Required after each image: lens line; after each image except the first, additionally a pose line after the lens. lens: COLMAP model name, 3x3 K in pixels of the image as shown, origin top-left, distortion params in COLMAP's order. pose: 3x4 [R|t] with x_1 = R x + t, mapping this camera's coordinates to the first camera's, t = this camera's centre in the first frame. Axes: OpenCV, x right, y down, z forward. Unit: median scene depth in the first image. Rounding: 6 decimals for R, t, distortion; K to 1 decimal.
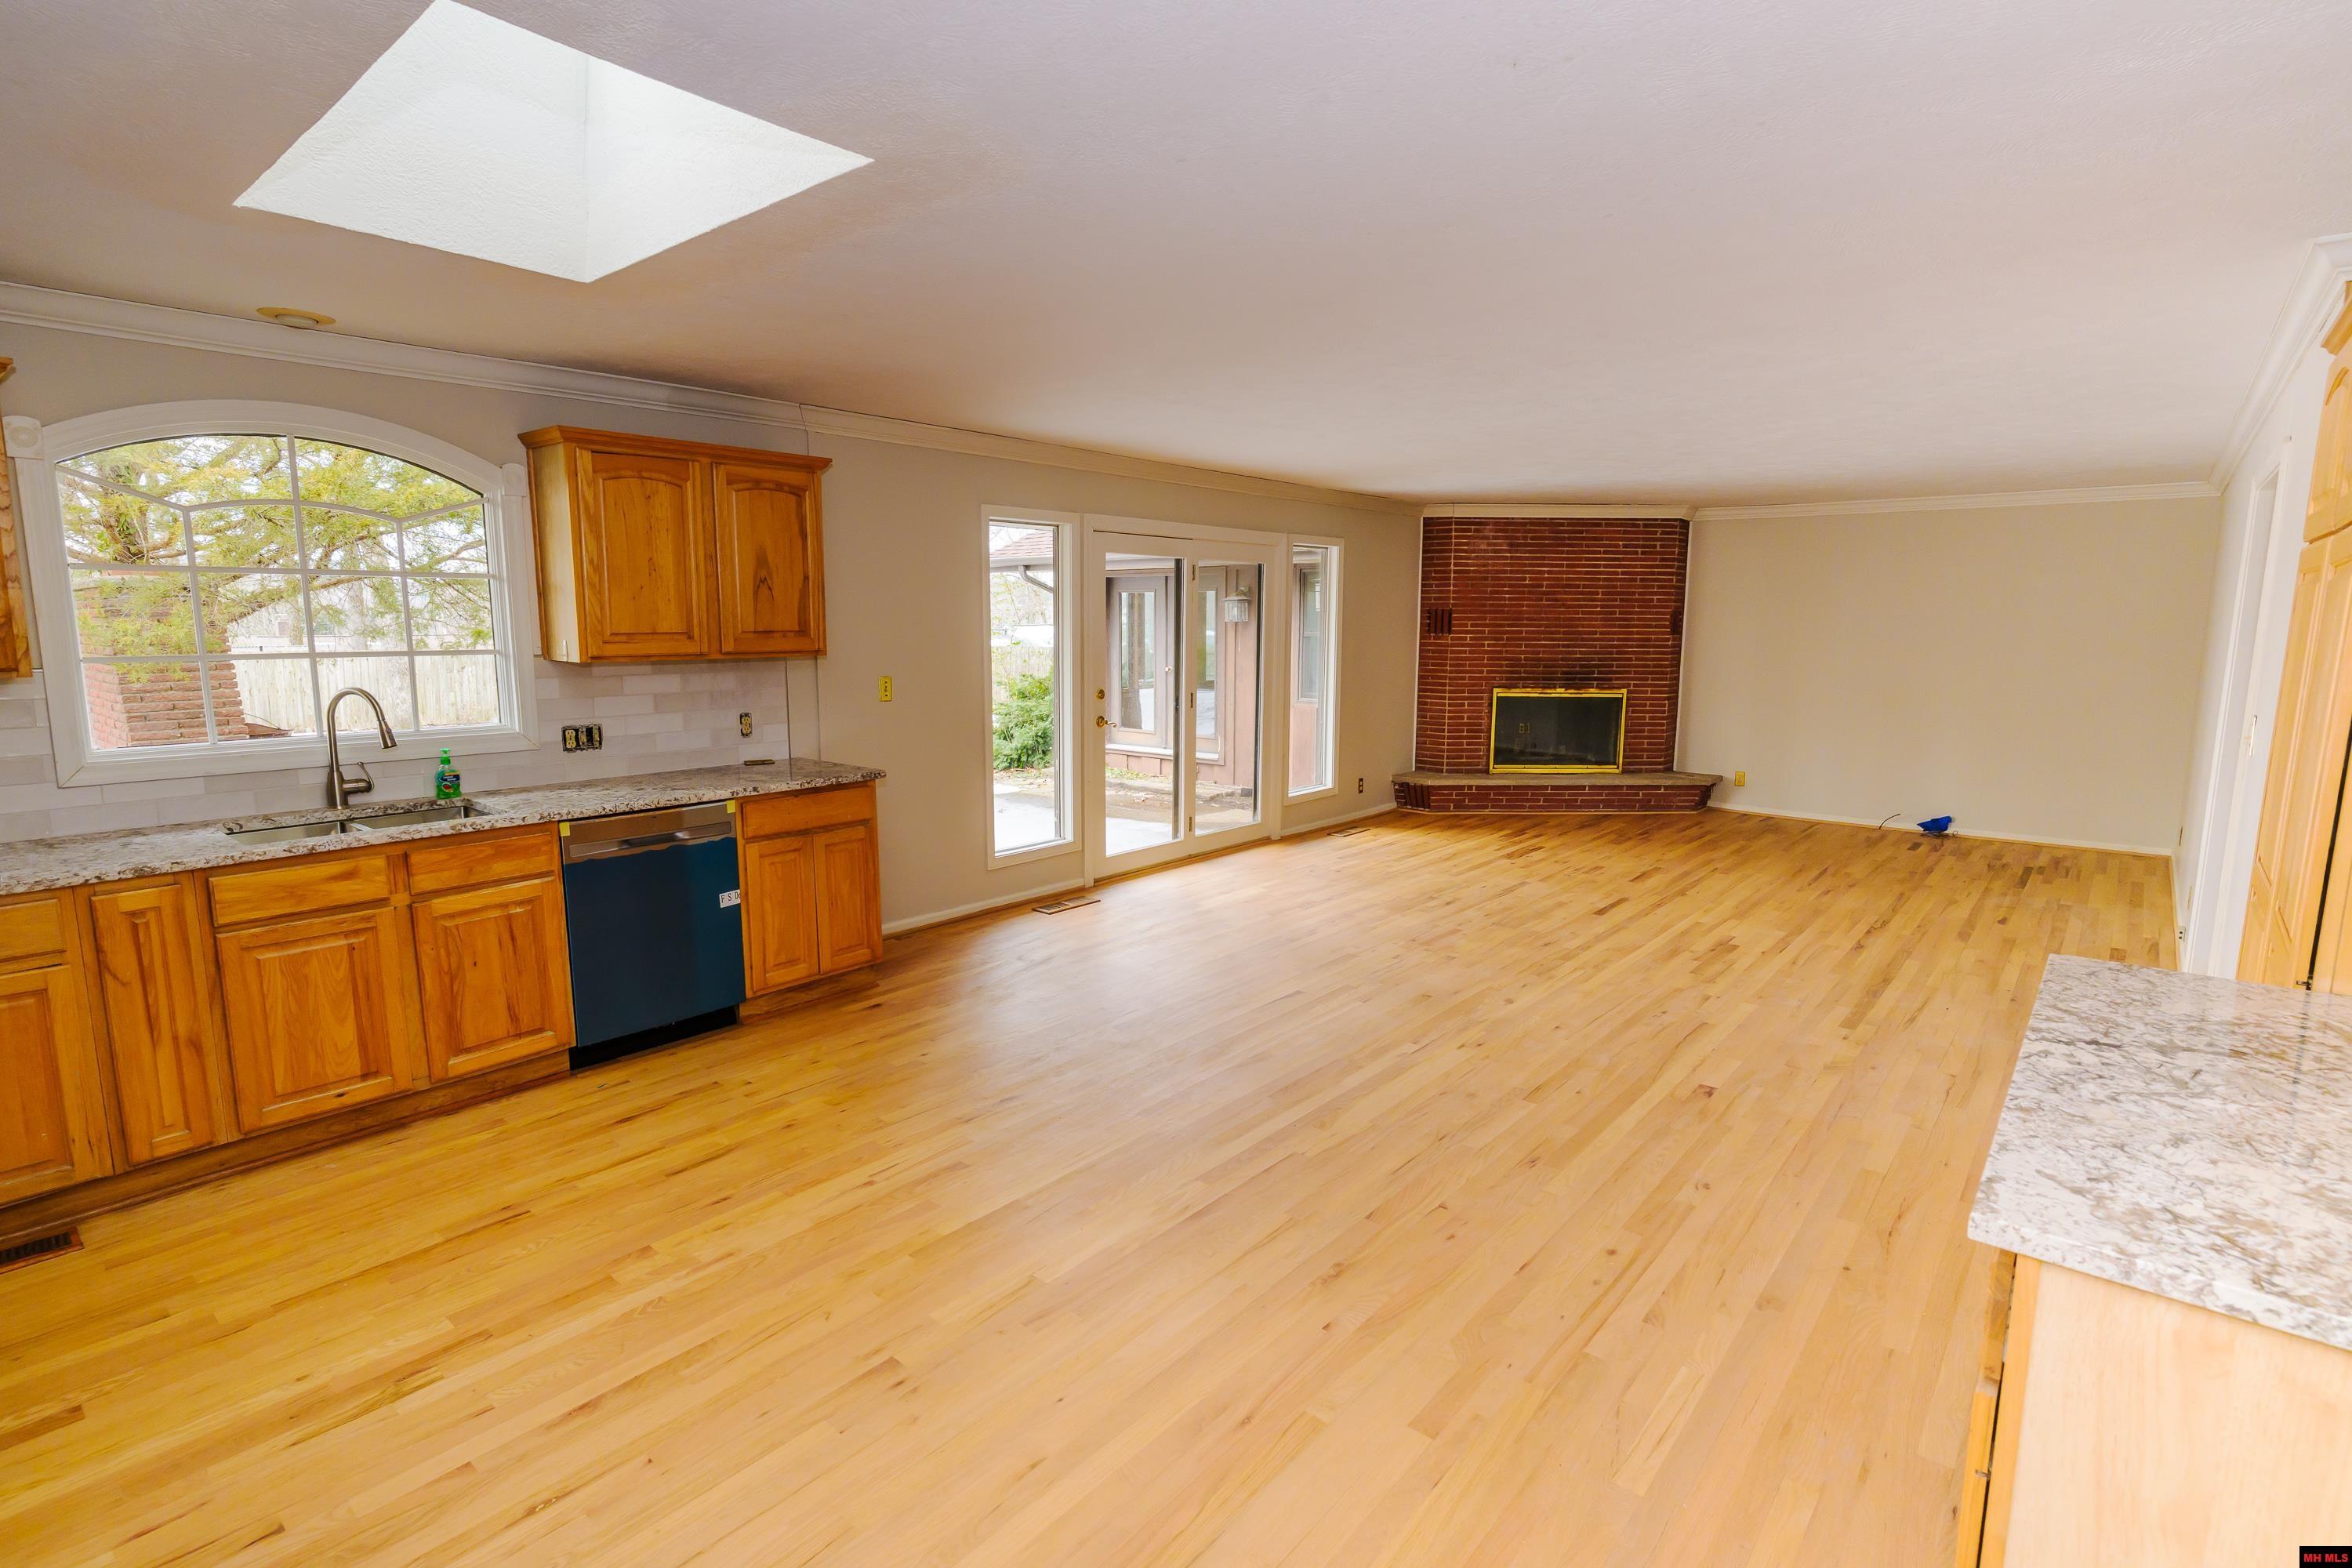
lens RADIAL K [[1127.0, 0, 1176.0], [0, 1127.0, 784.0], [0, 0, 1]] dist [-0.000625, -0.000111]
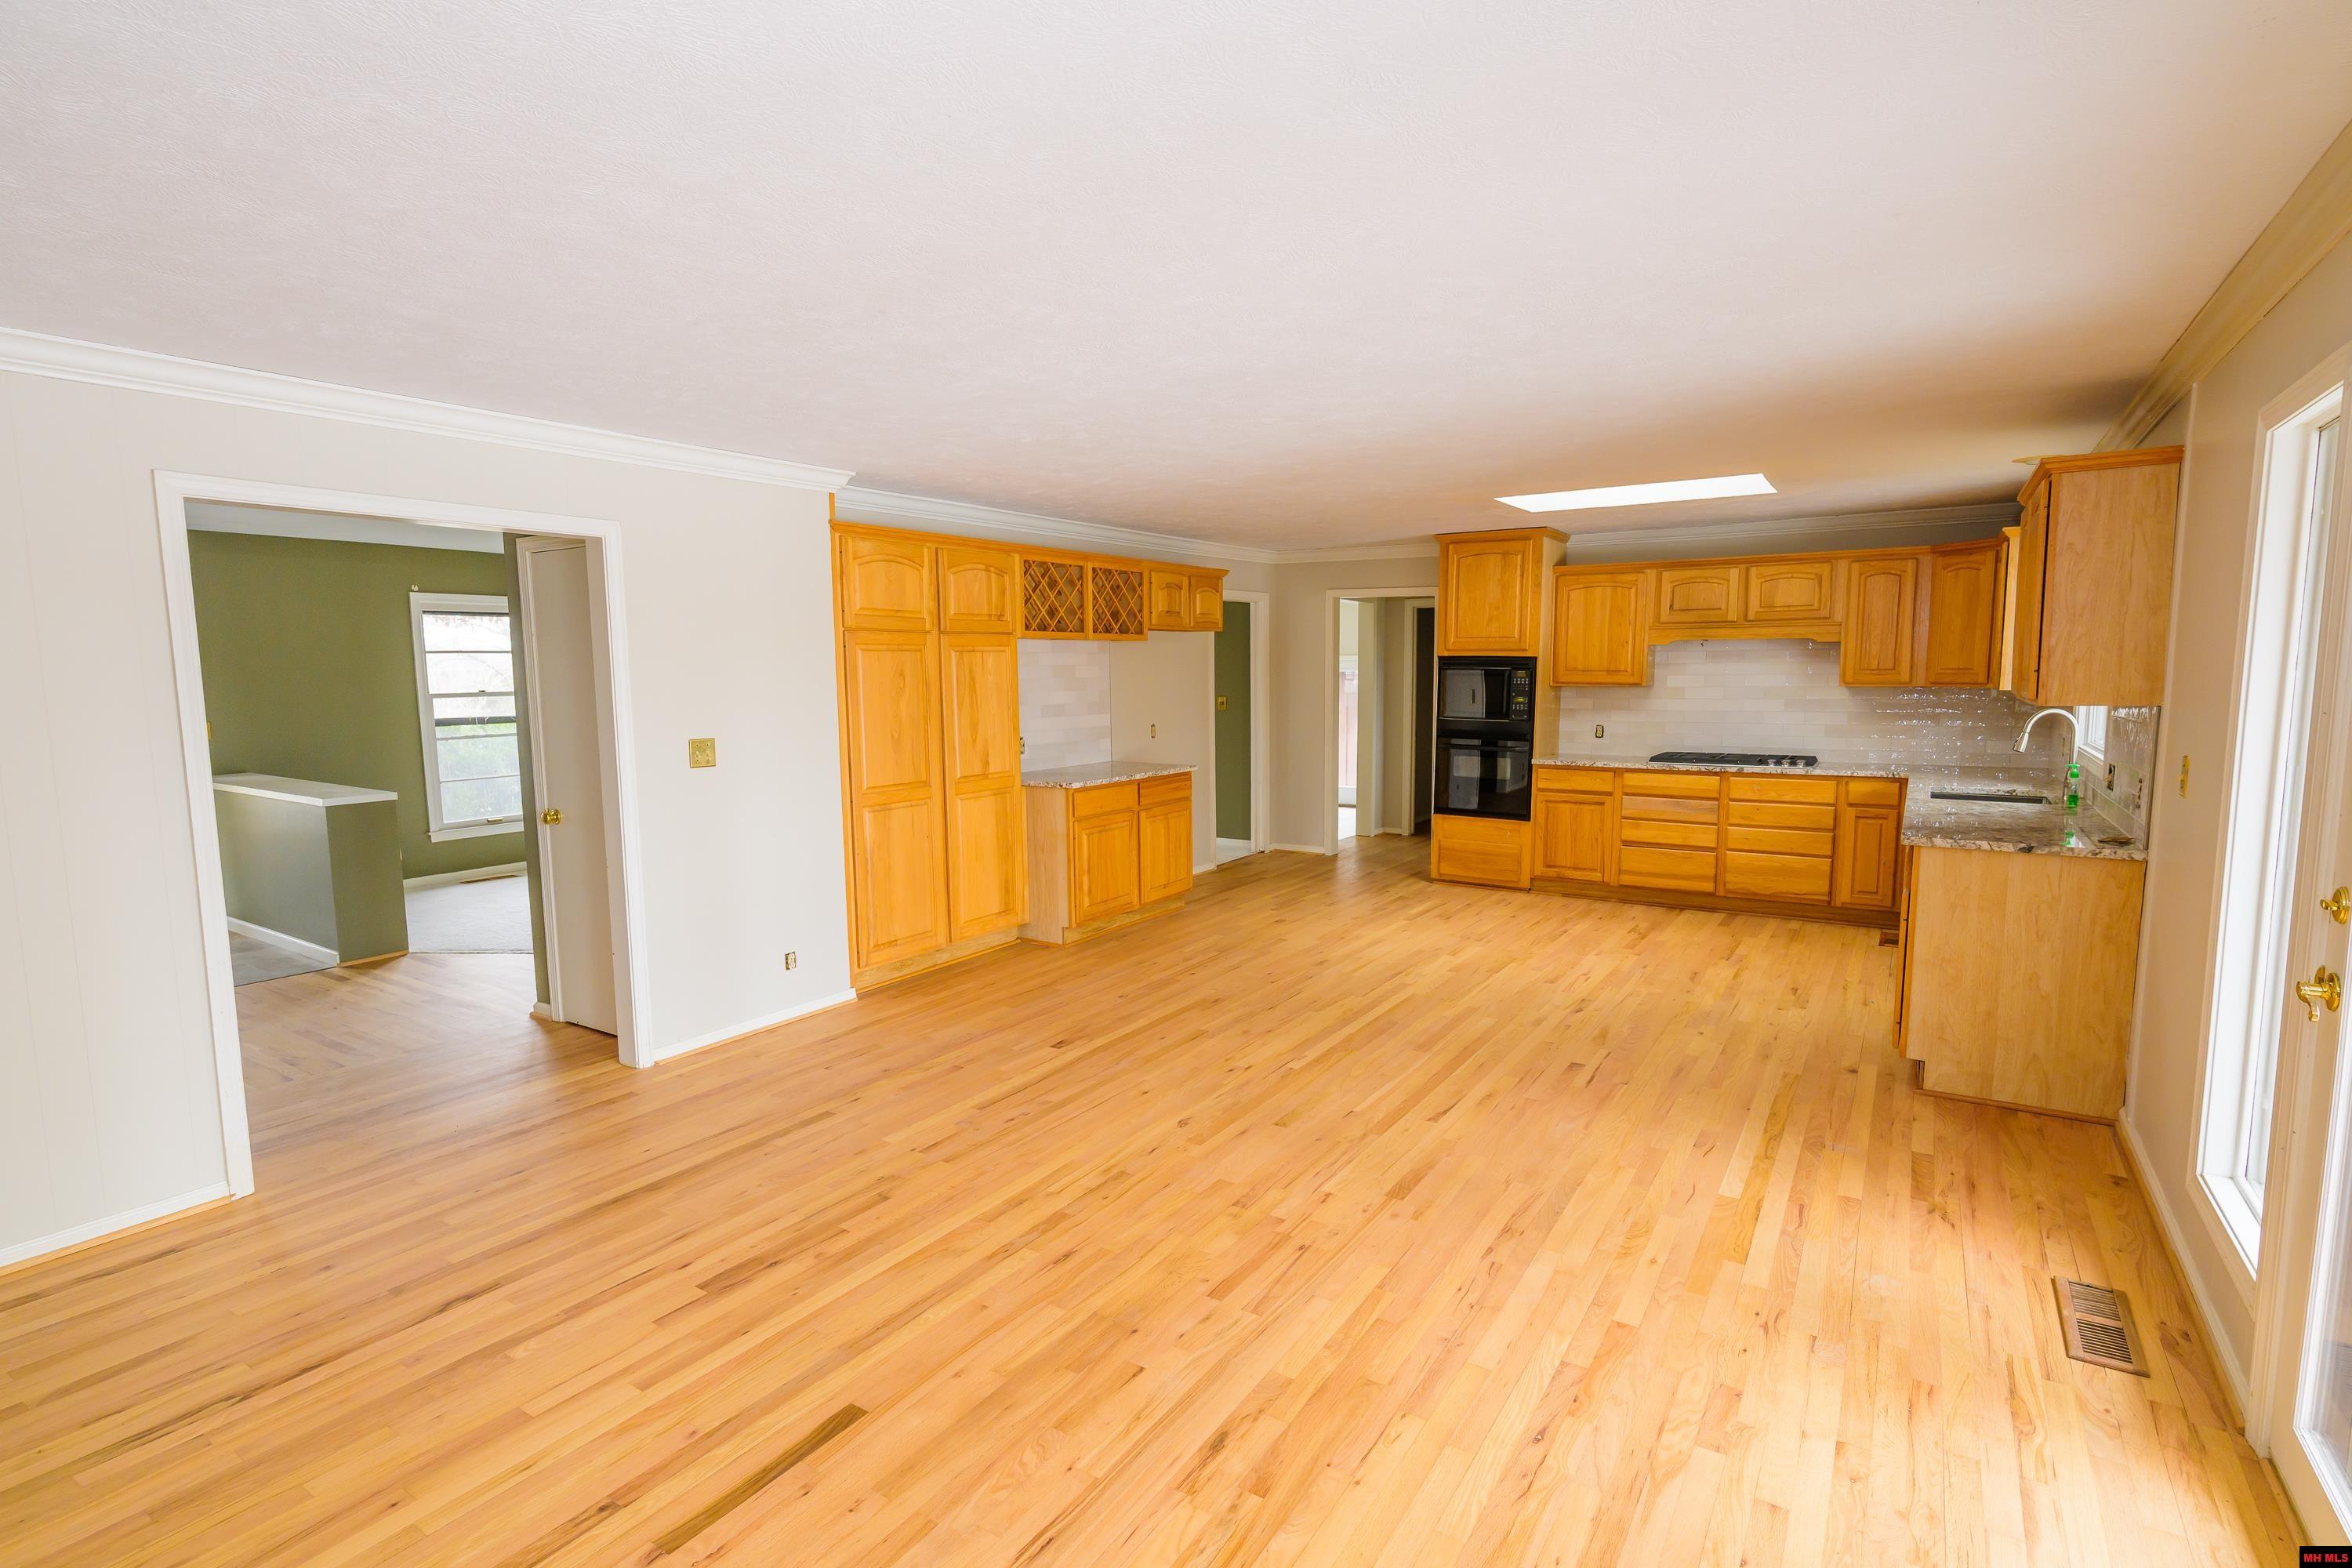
lens RADIAL K [[1127.0, 0, 1176.0], [0, 1127.0, 784.0], [0, 0, 1]] dist [-0.000625, -0.000111]
pose [[-0.992782, 0.017328, -0.118673, 0.407868], [-0.012992, 0.968146, 0.250048, -0.267819], [0.119225, 0.249785, -0.960933, 1.795386]]
